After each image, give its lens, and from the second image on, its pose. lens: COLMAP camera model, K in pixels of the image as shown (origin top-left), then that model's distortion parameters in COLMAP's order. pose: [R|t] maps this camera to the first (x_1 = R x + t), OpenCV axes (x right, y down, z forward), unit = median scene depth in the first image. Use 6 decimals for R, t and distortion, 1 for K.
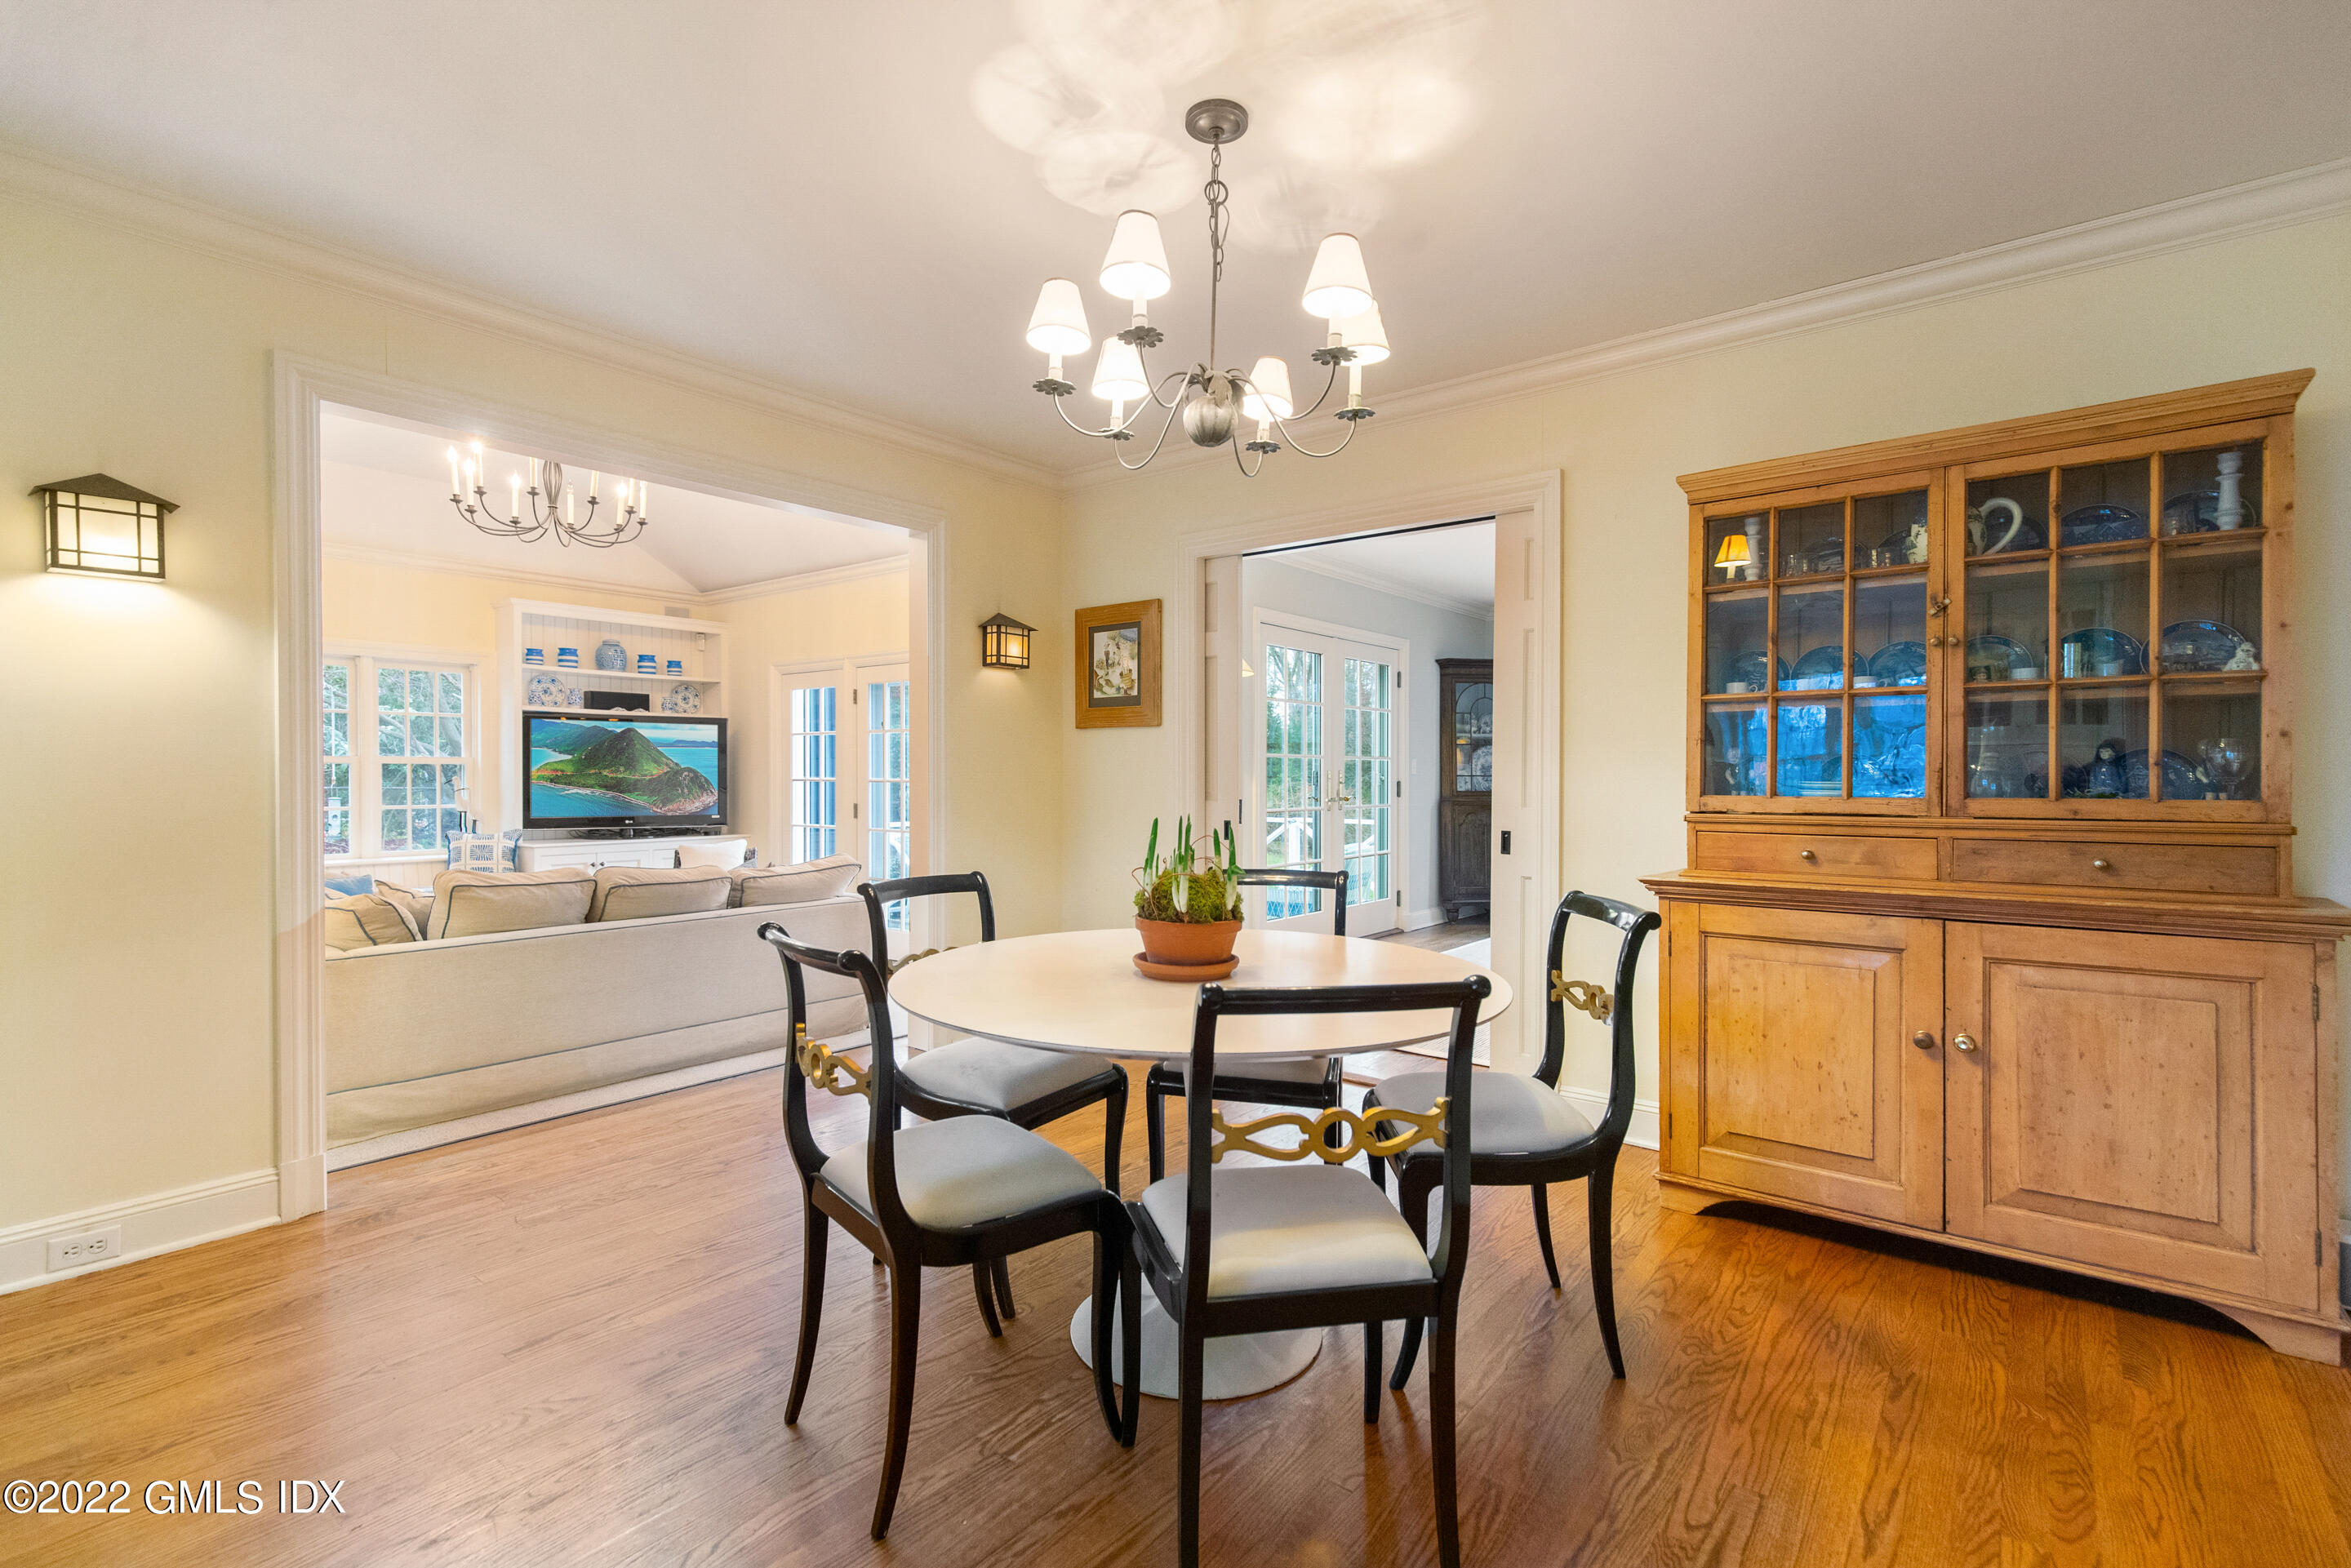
lens RADIAL K [[1079.0, 0, 1189.8], [0, 1079.0, 784.8], [0, 0, 1]] dist [0.013348, -0.002759]
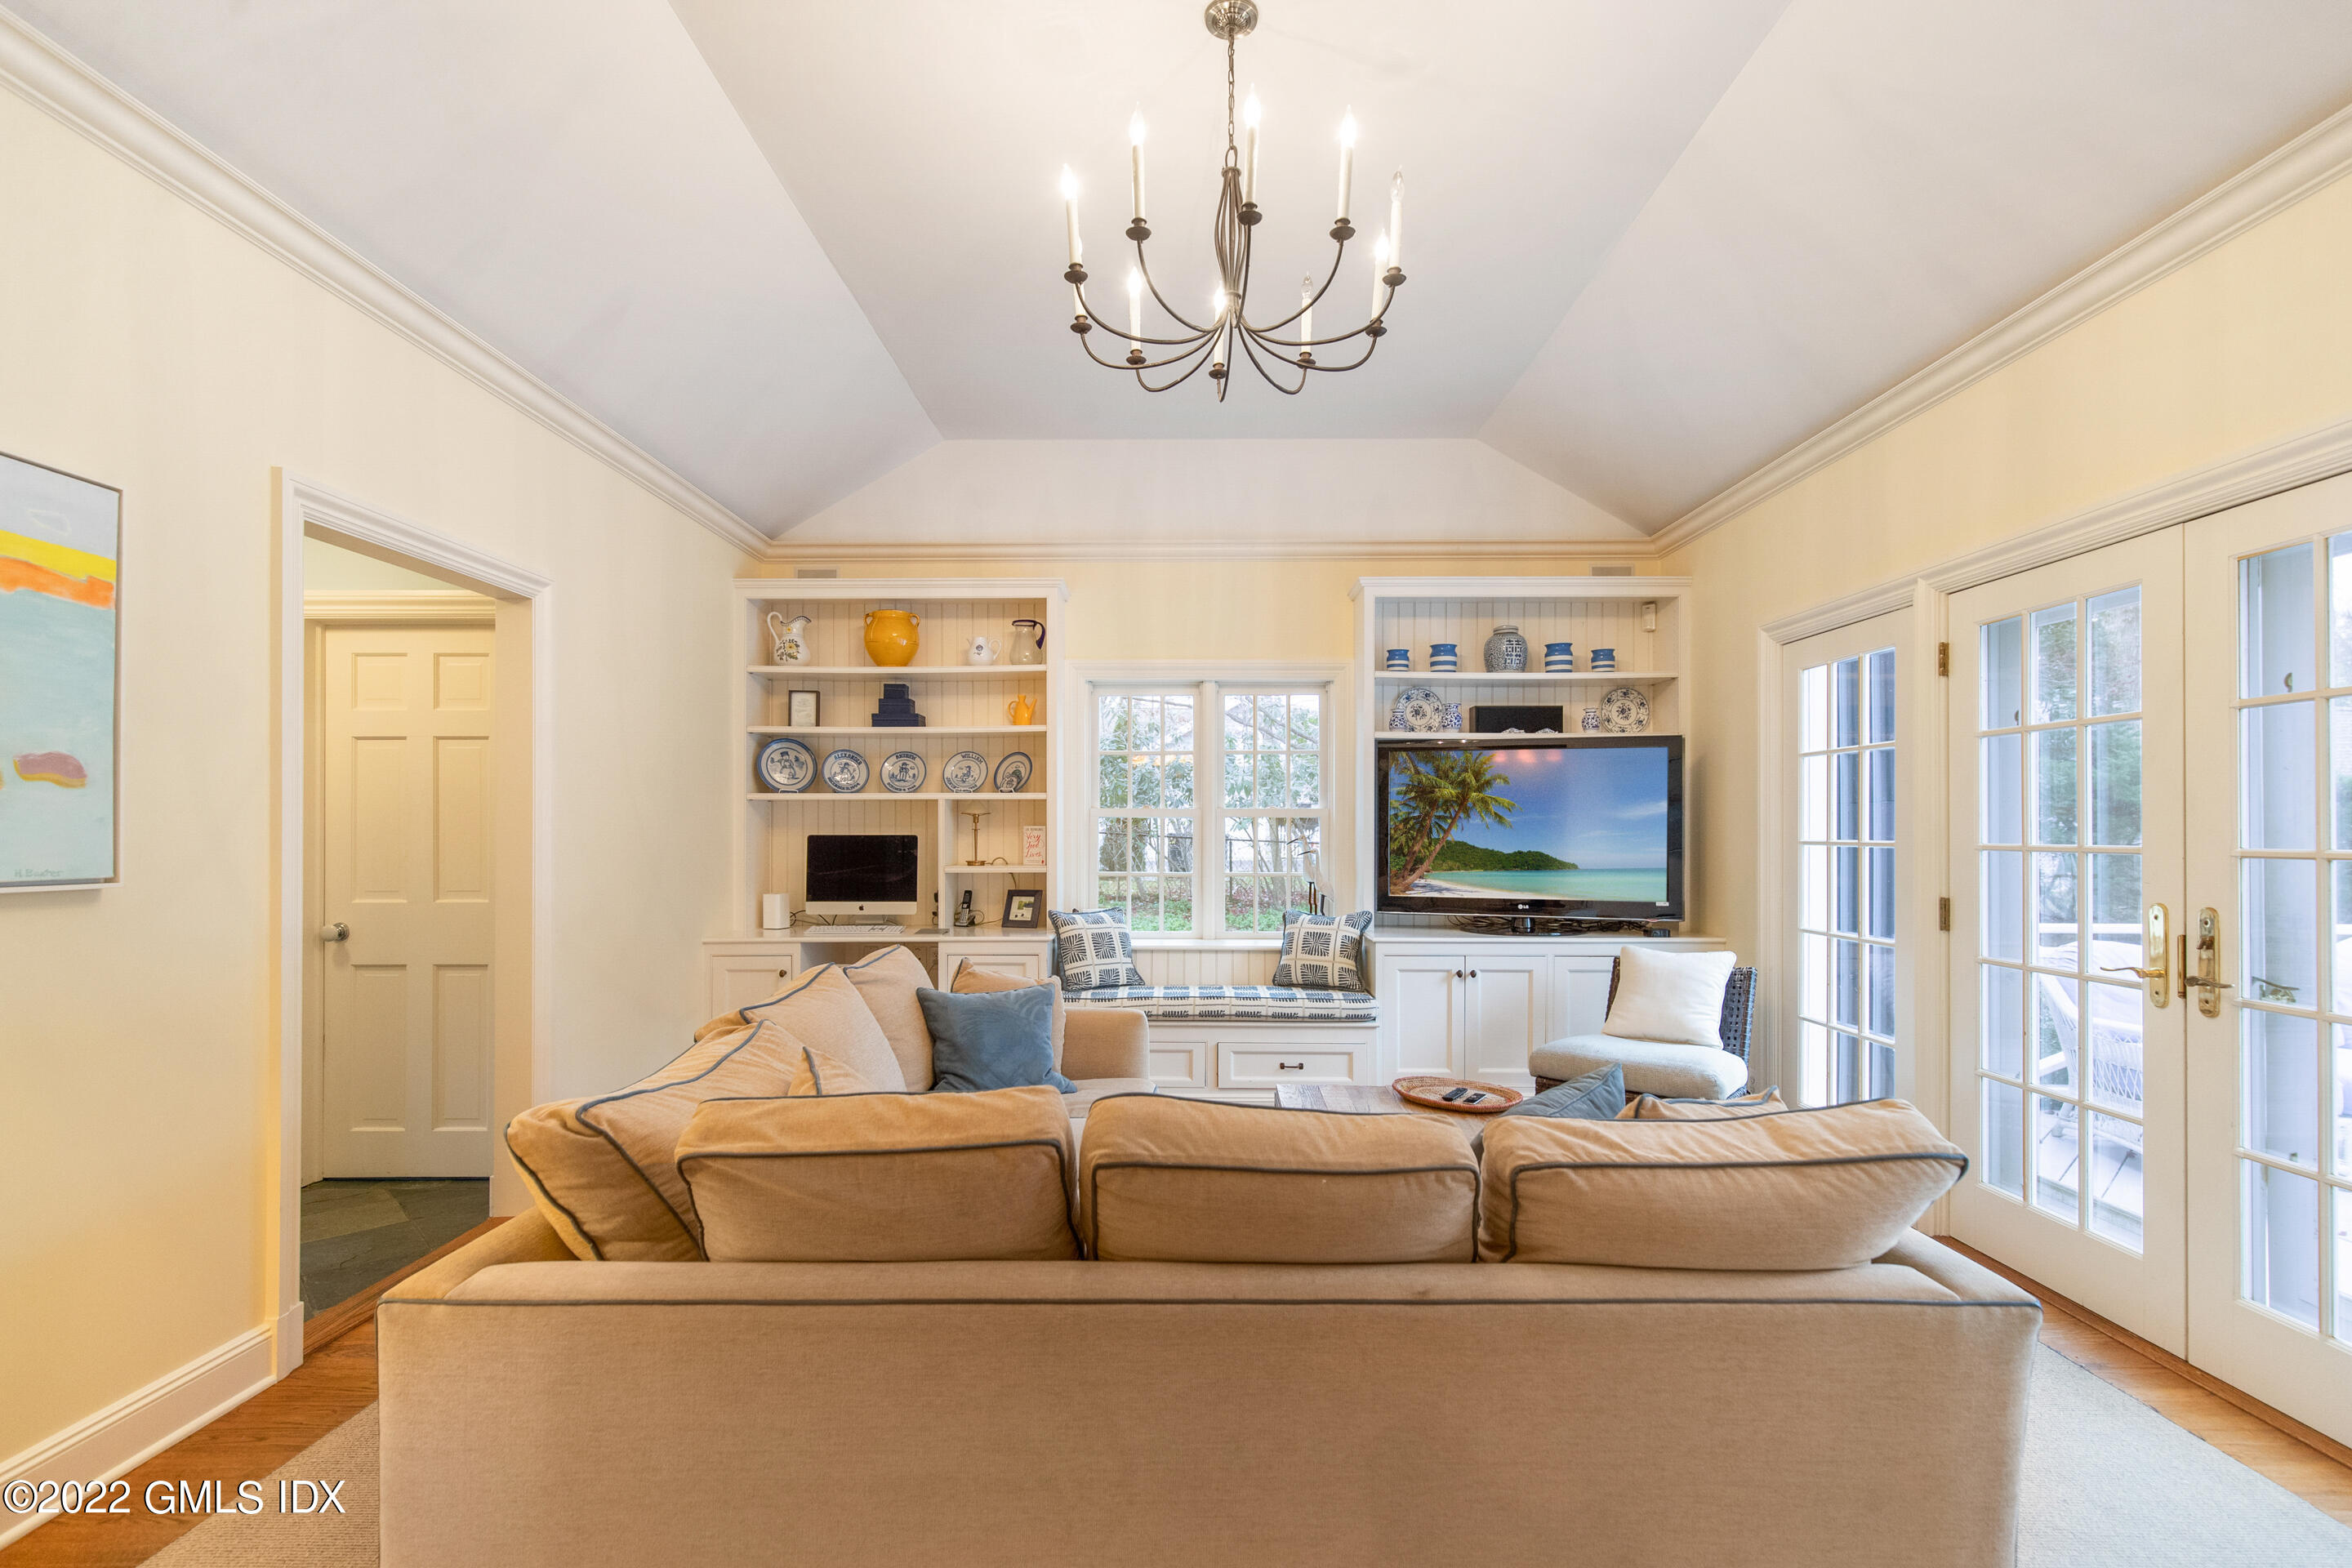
lens RADIAL K [[1079.5, 0, 1168.6], [0, 1079.5, 824.2], [0, 0, 1]] dist [0.013348, -0.002759]
pose [[0.603068, -0.004814, -0.797675, -0.142407], [-0.008105, 0.999893, -0.012162, -0.004928], [0.797649, 0.013799, 0.602965, 0.463710]]
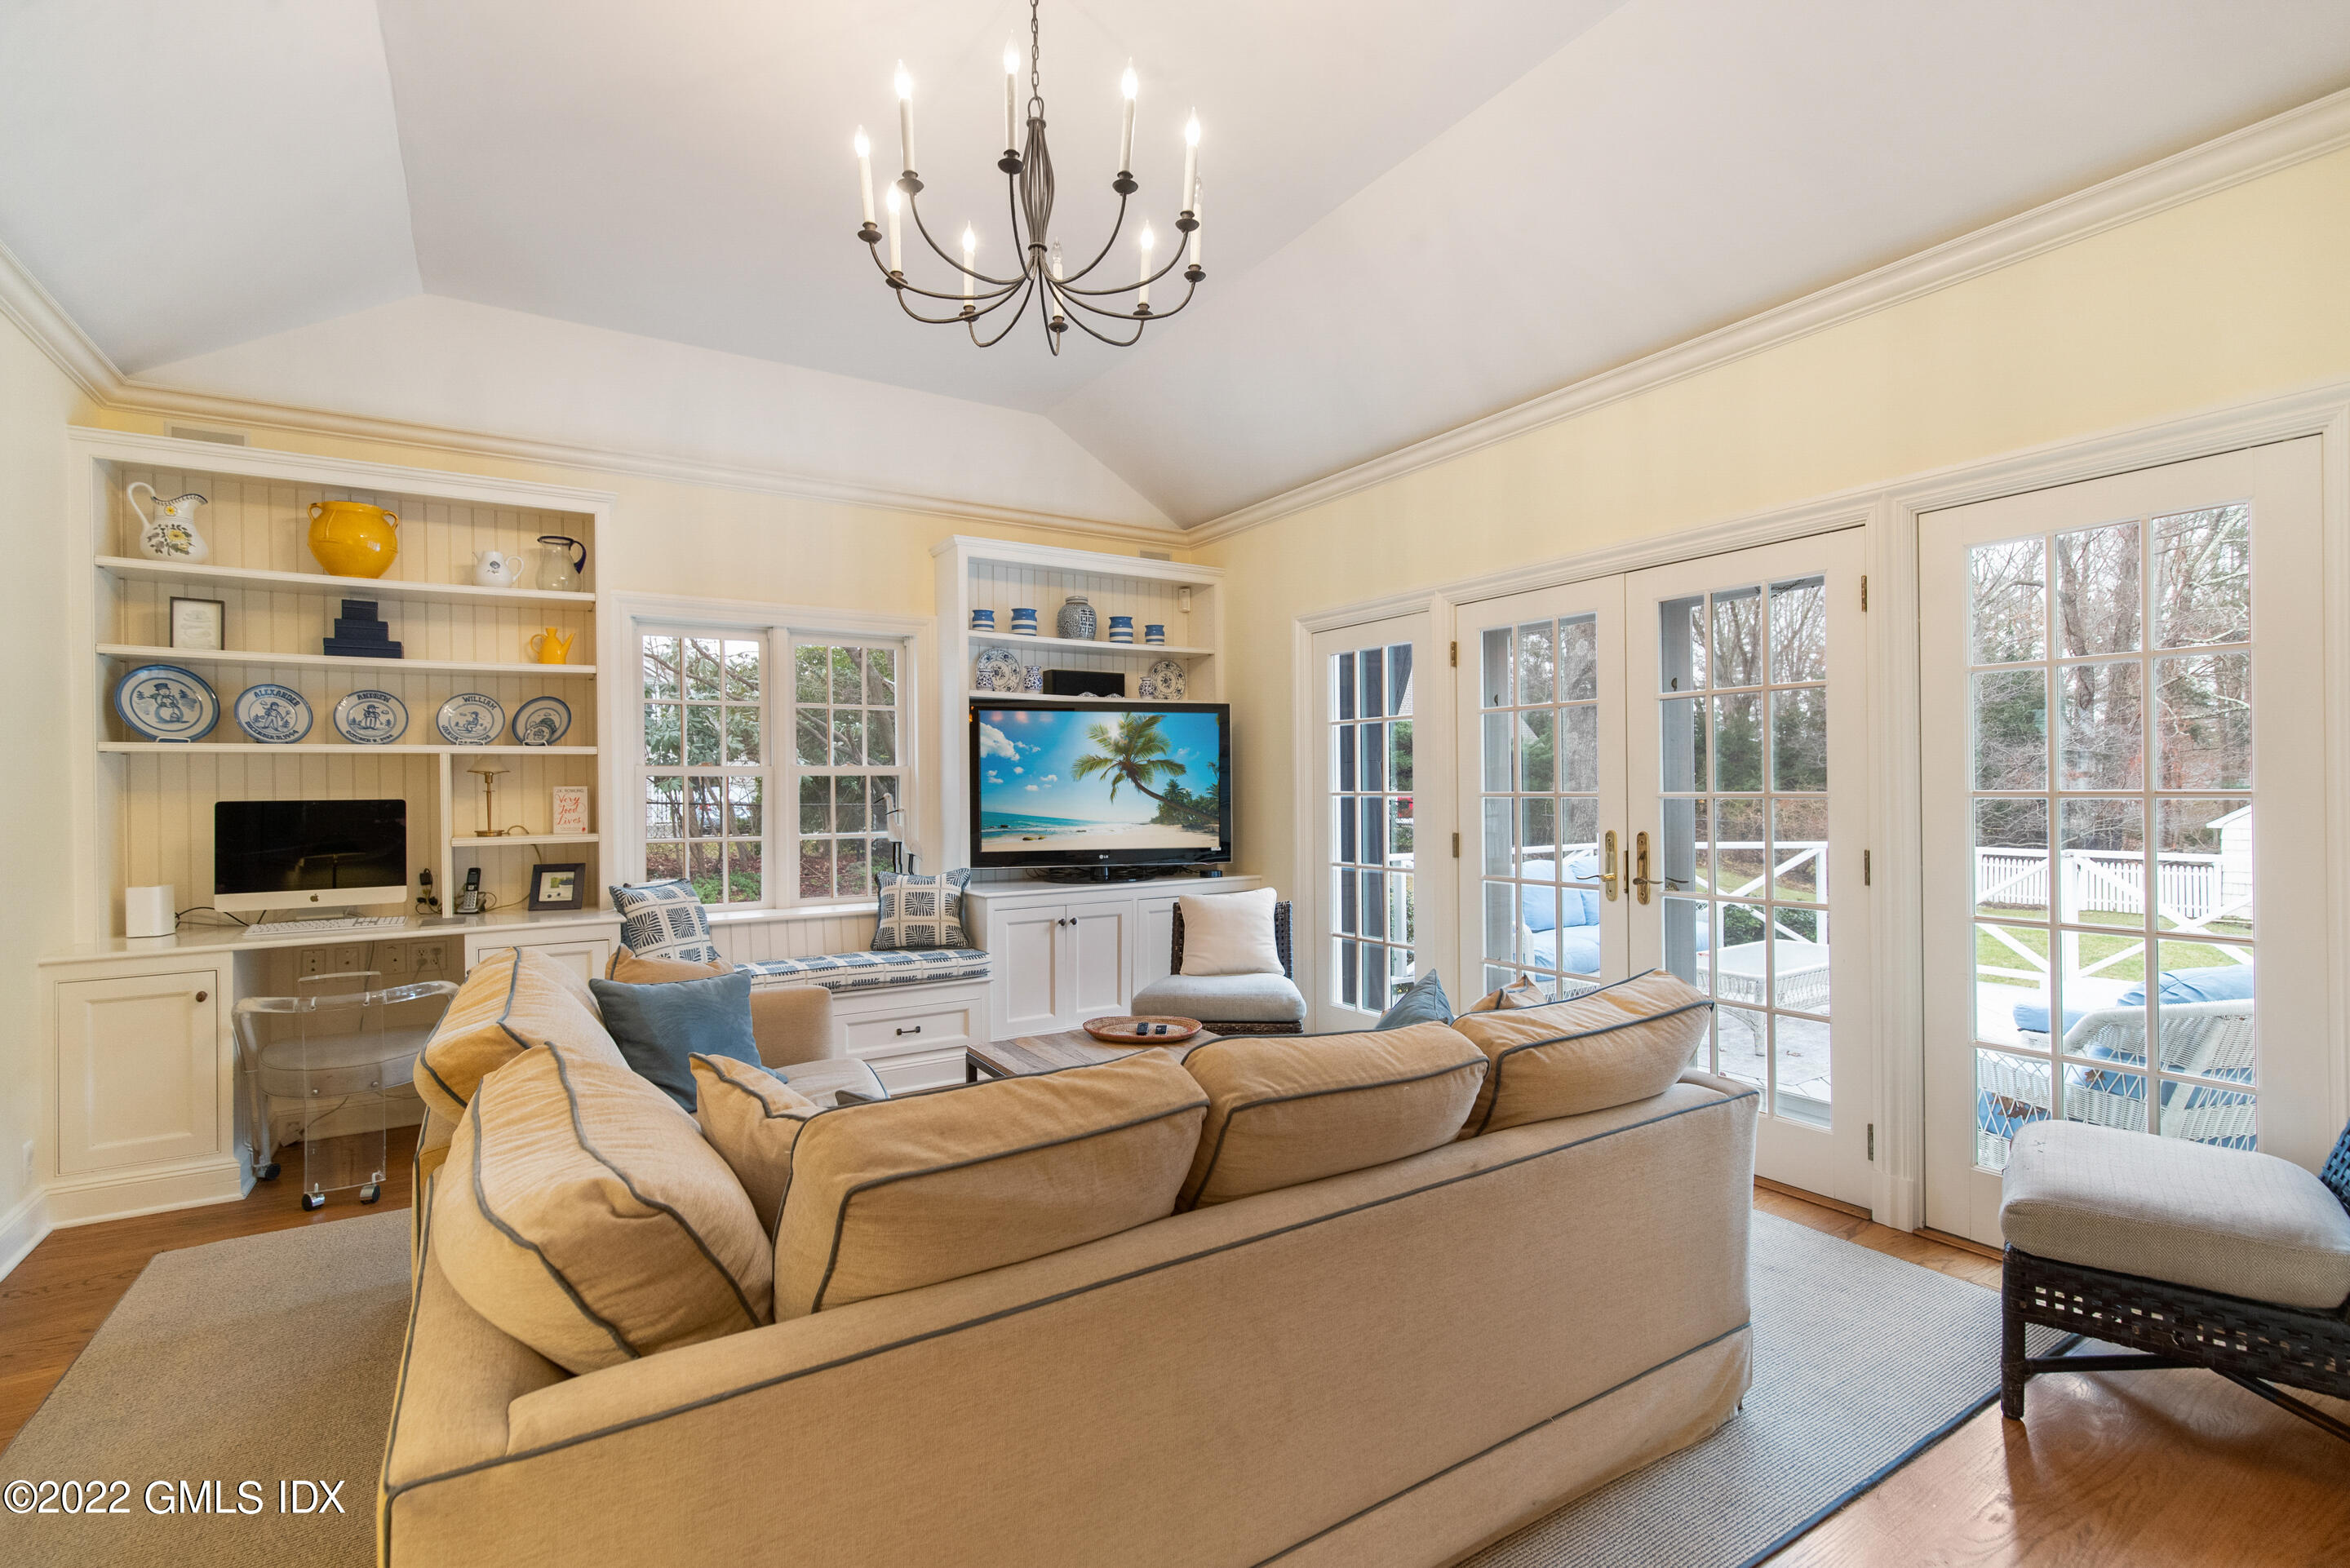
lens RADIAL K [[1078.5, 0, 1175.7], [0, 1078.5, 788.1], [0, 0, 1]] dist [0.013348, -0.002759]
pose [[0.940243, -0.009378, -0.340376, -0.247057], [0.006836, 0.999939, -0.008668, -0.003331], [0.340436, 0.005823, 0.940250, 0.380712]]
